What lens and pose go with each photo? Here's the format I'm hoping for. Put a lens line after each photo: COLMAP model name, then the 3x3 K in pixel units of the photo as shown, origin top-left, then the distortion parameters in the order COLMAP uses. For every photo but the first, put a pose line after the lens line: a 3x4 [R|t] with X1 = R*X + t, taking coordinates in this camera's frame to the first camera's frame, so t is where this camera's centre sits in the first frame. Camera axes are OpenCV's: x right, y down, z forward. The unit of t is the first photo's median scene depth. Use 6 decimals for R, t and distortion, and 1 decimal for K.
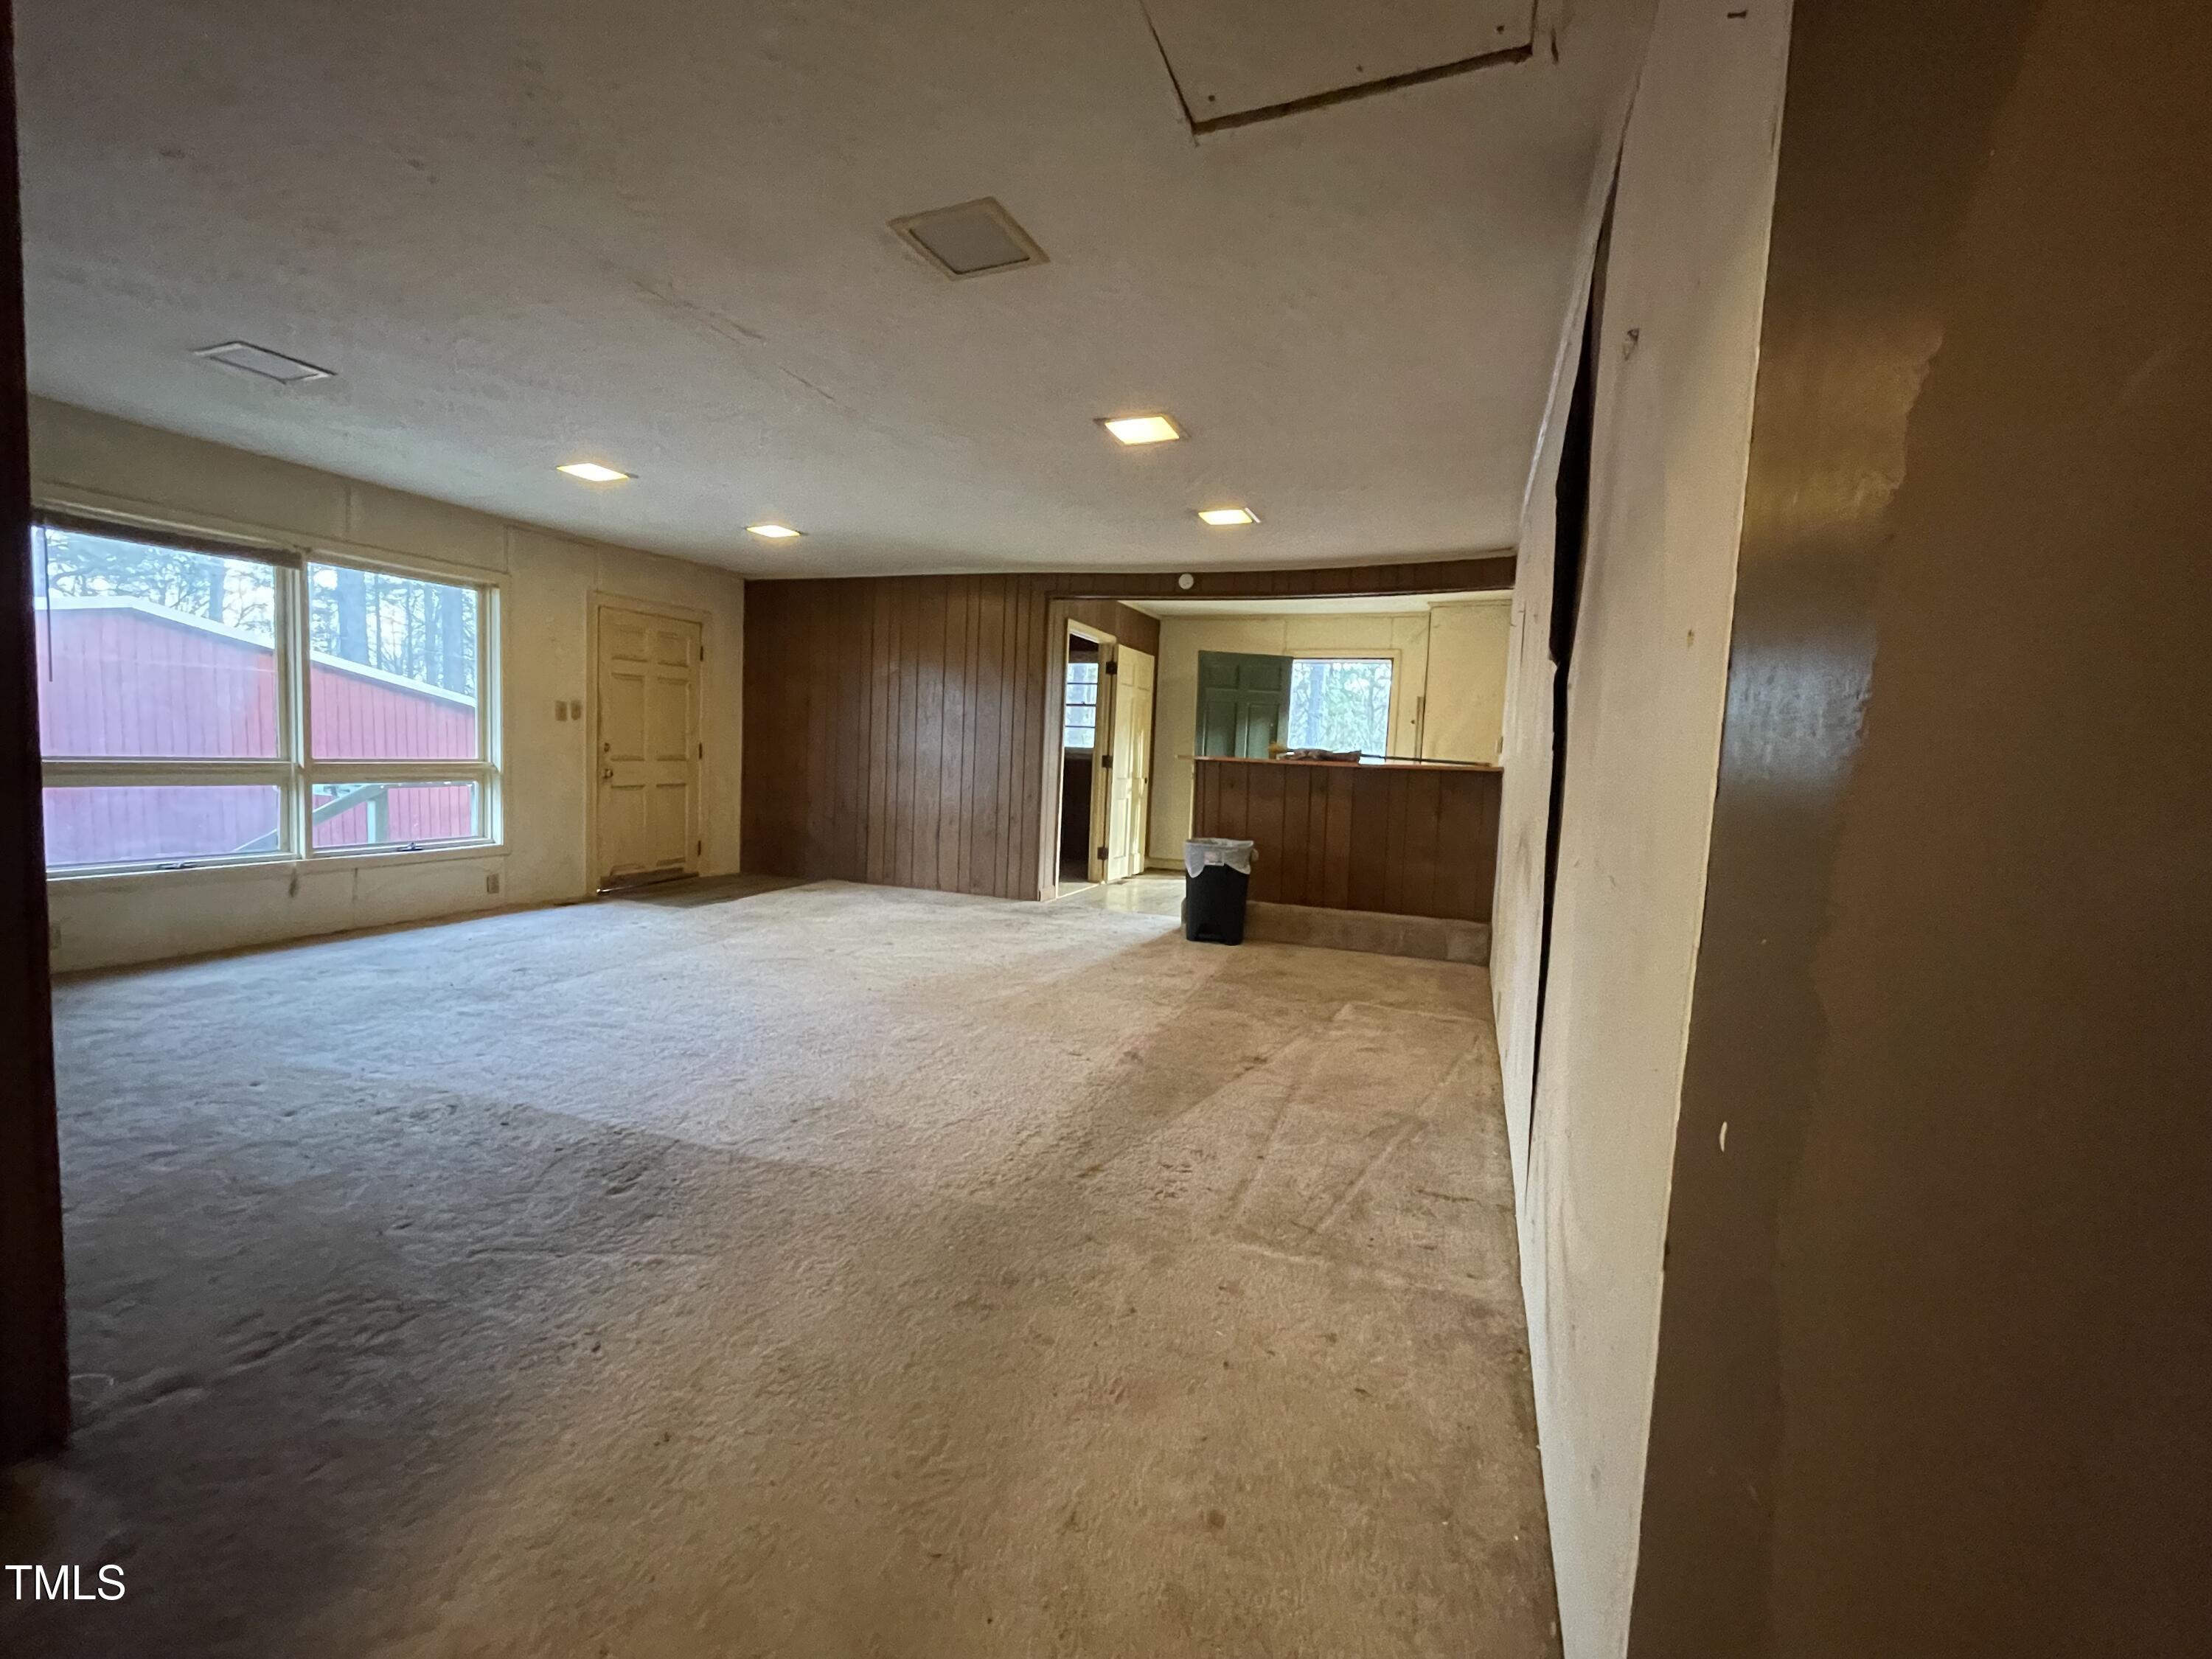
lens RADIAL K [[896.4, 0, 1106.0], [0, 896.4, 829.5], [0, 0, 1]] dist [-0.002299, 0.000093]
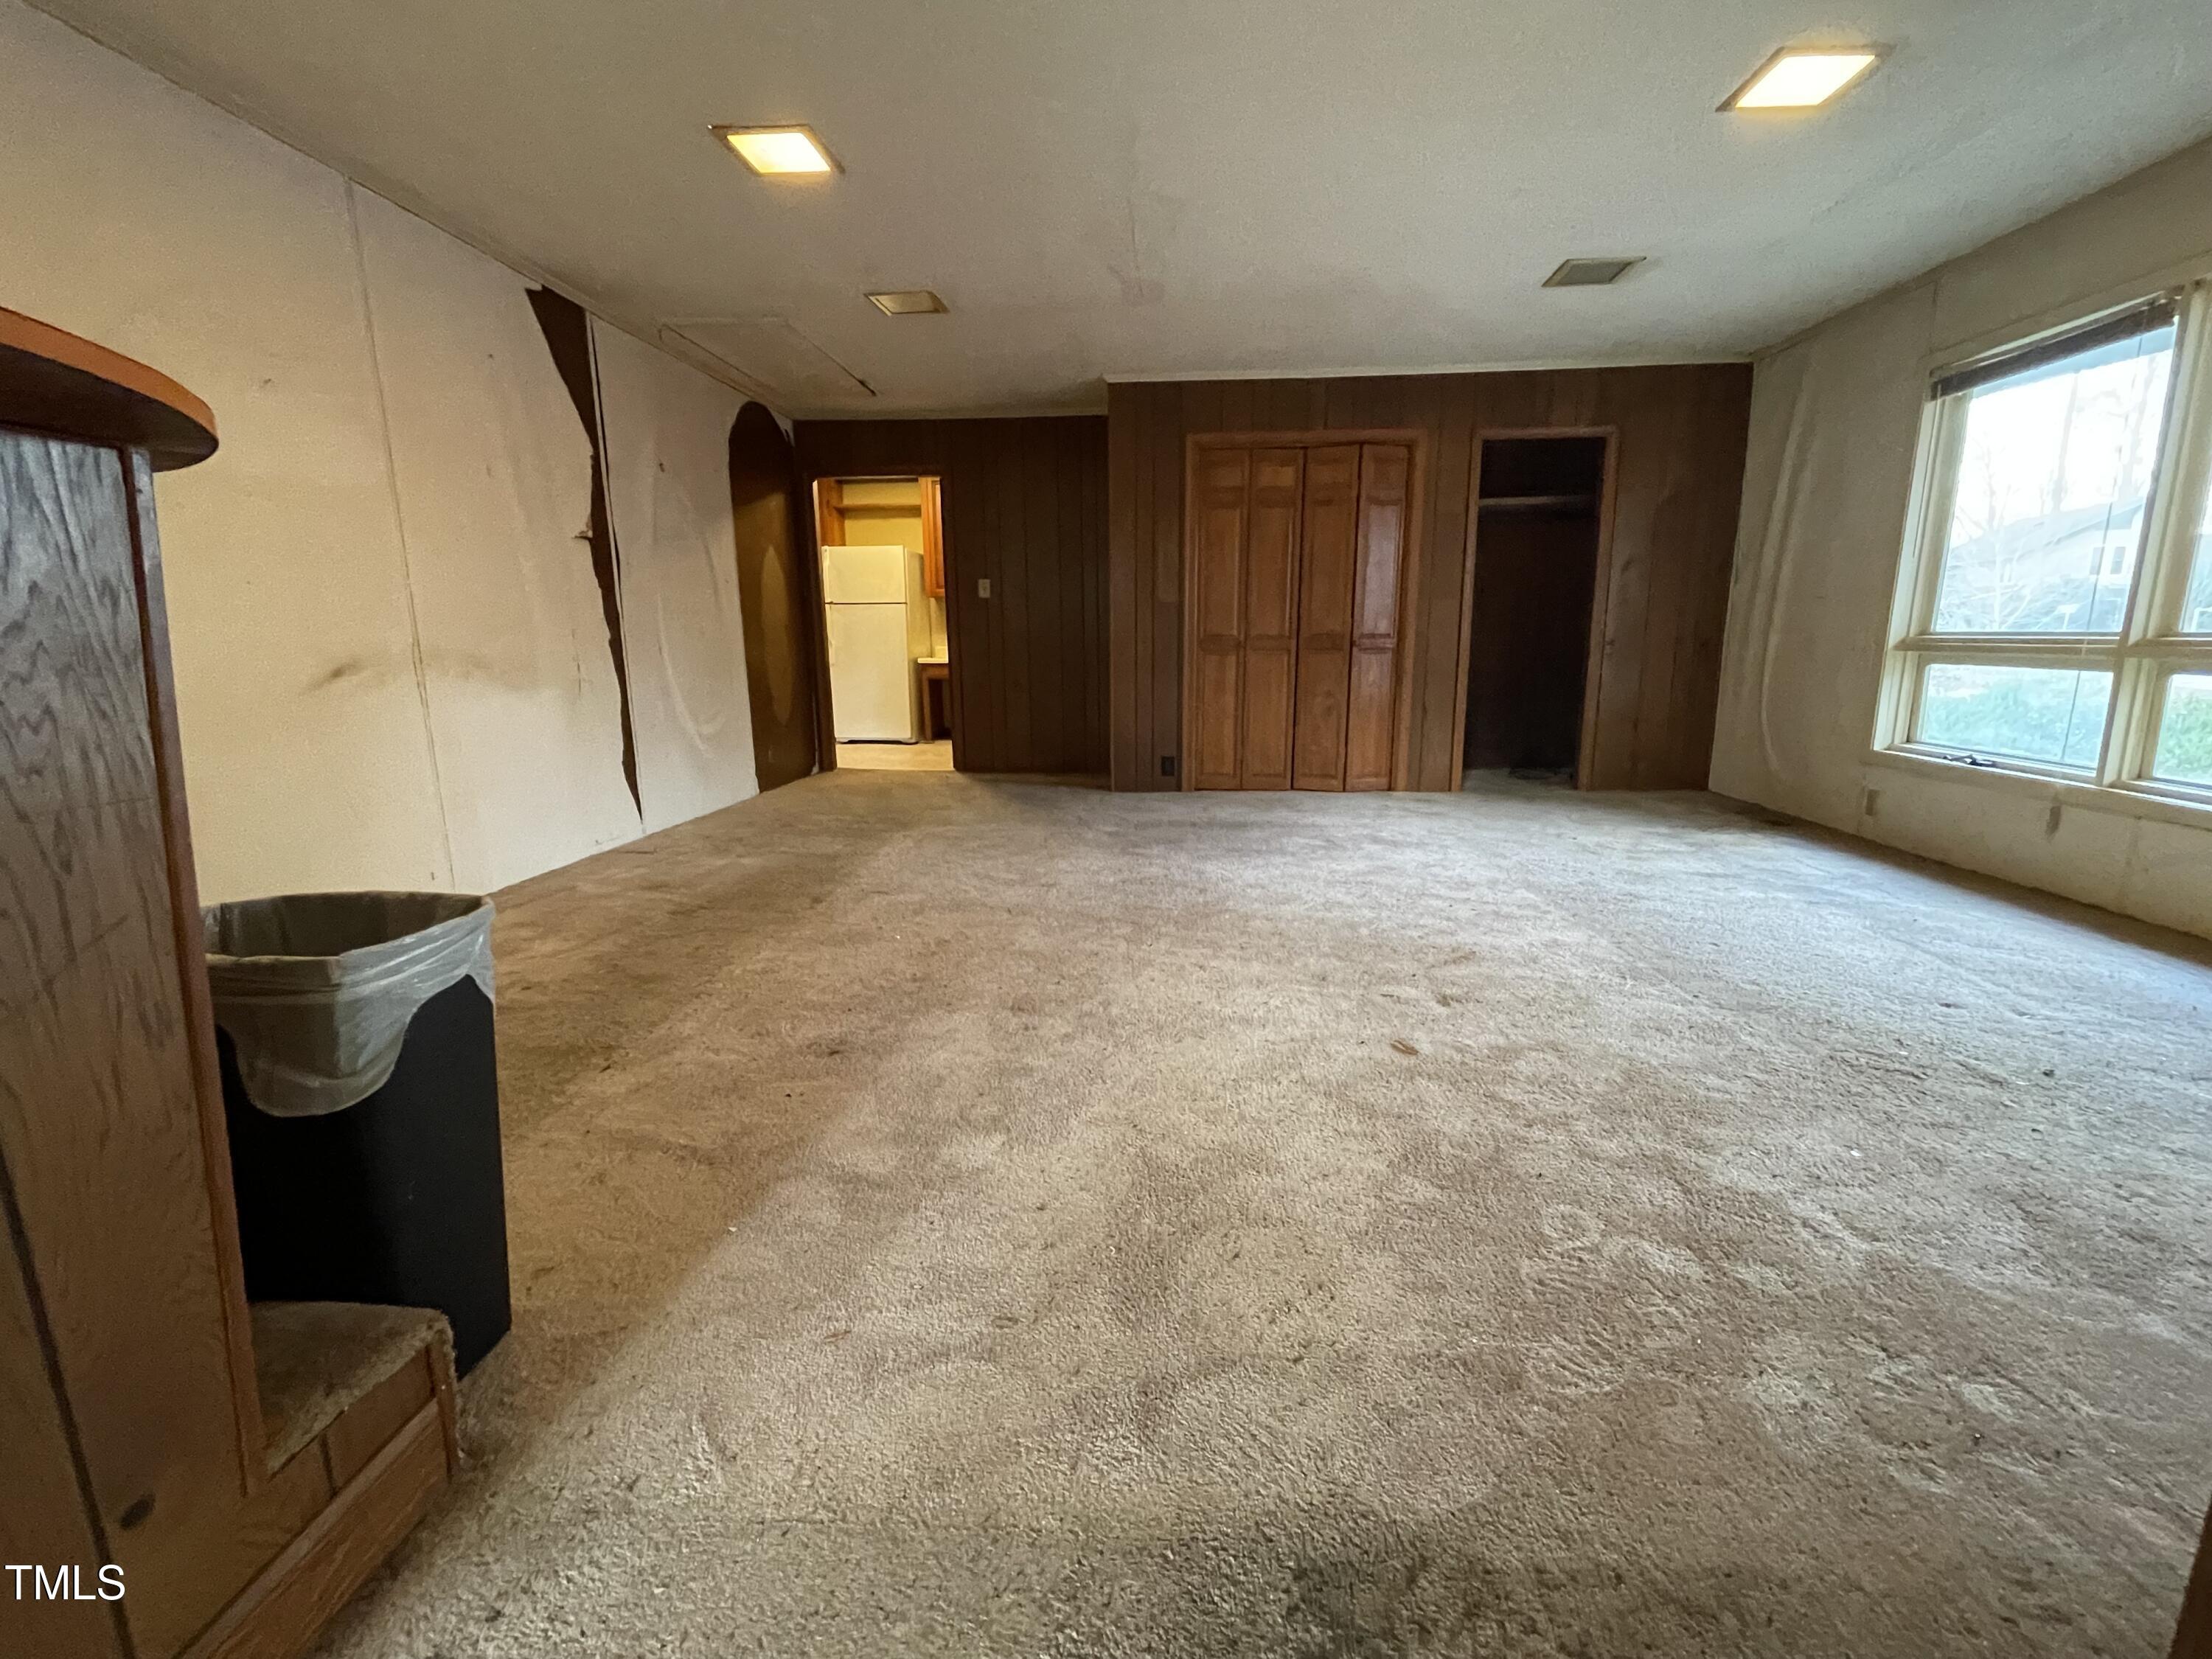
lens RADIAL K [[907.8, 0, 1112.8], [0, 907.8, 811.7], [0, 0, 1]] dist [-0.006882, 0.000423]
pose [[-0.926958, 0.044621, -0.372501, 0.014880], [-0.067509, 0.956856, 0.282612, -0.072399], [0.369040, 0.287117, -0.883953, 1.117432]]
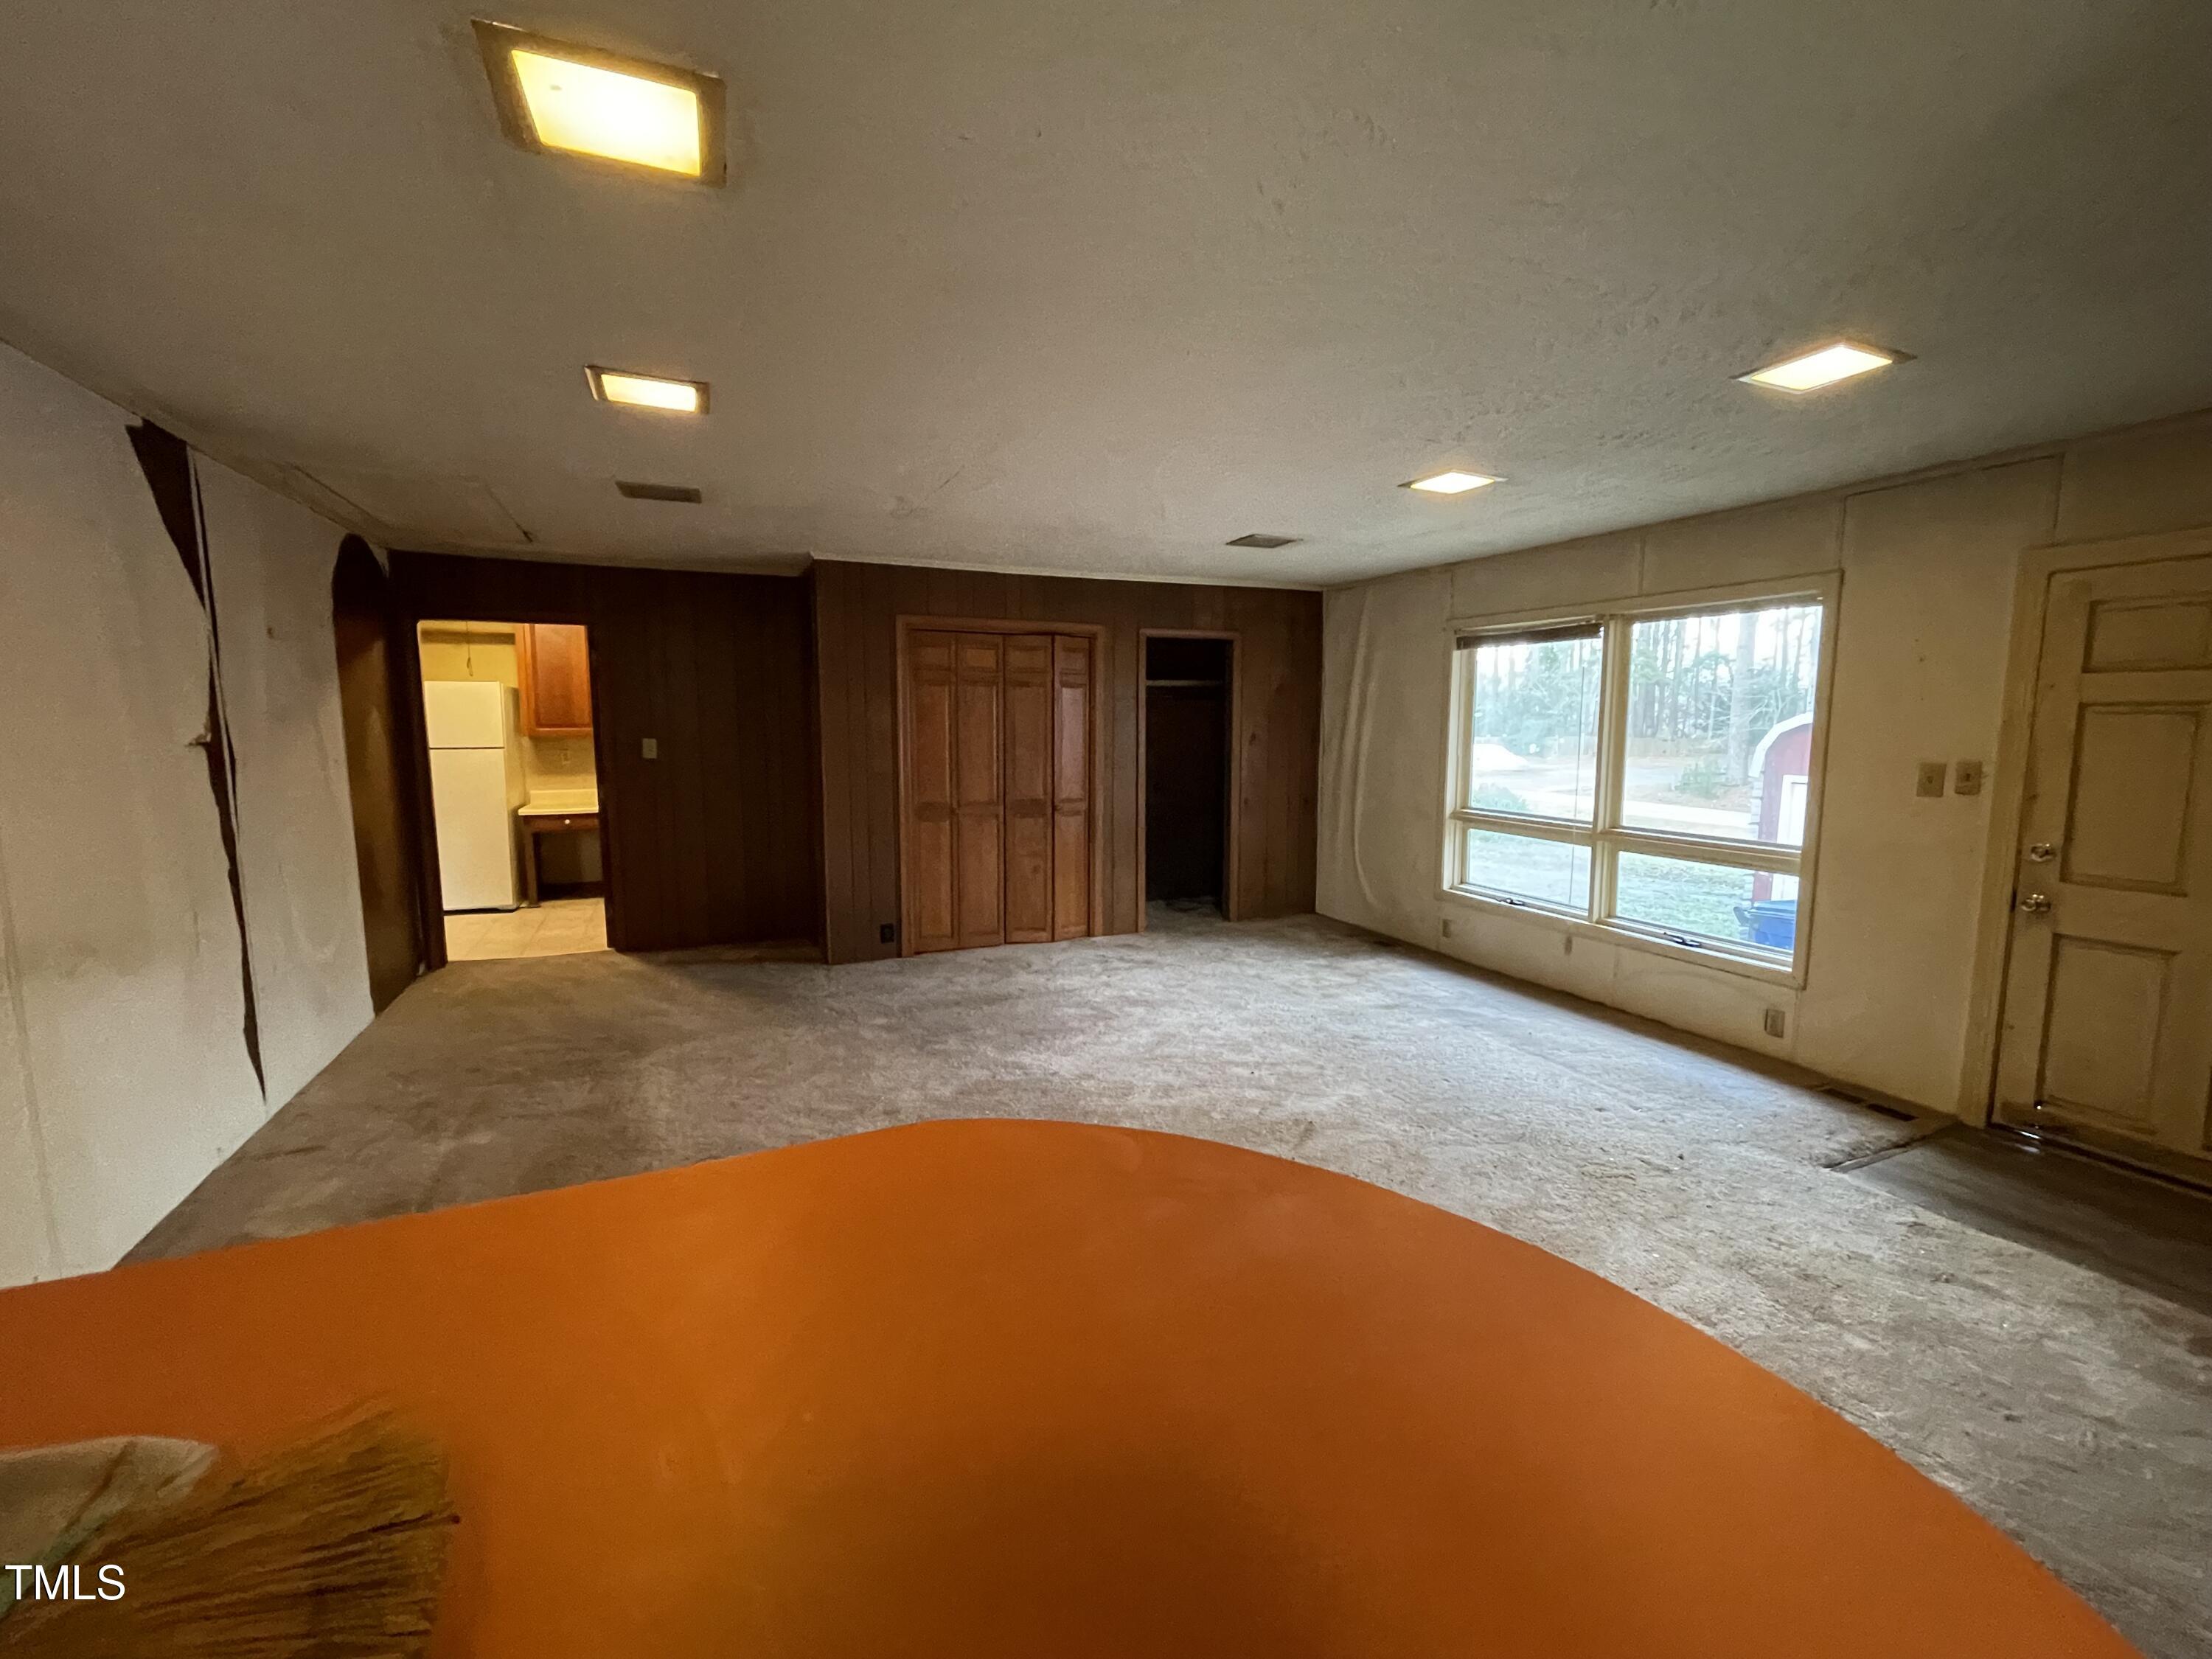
lens RADIAL K [[896.4, 0, 1106.0], [0, 896.4, 829.5], [0, 0, 1]] dist [-0.002299, 0.000093]
pose [[-0.650972, 0.050302, -0.757434, 0.173989], [-0.110879, 0.980800, 0.160430, -0.140876], [0.750961, 0.188419, -0.632895, 1.021949]]
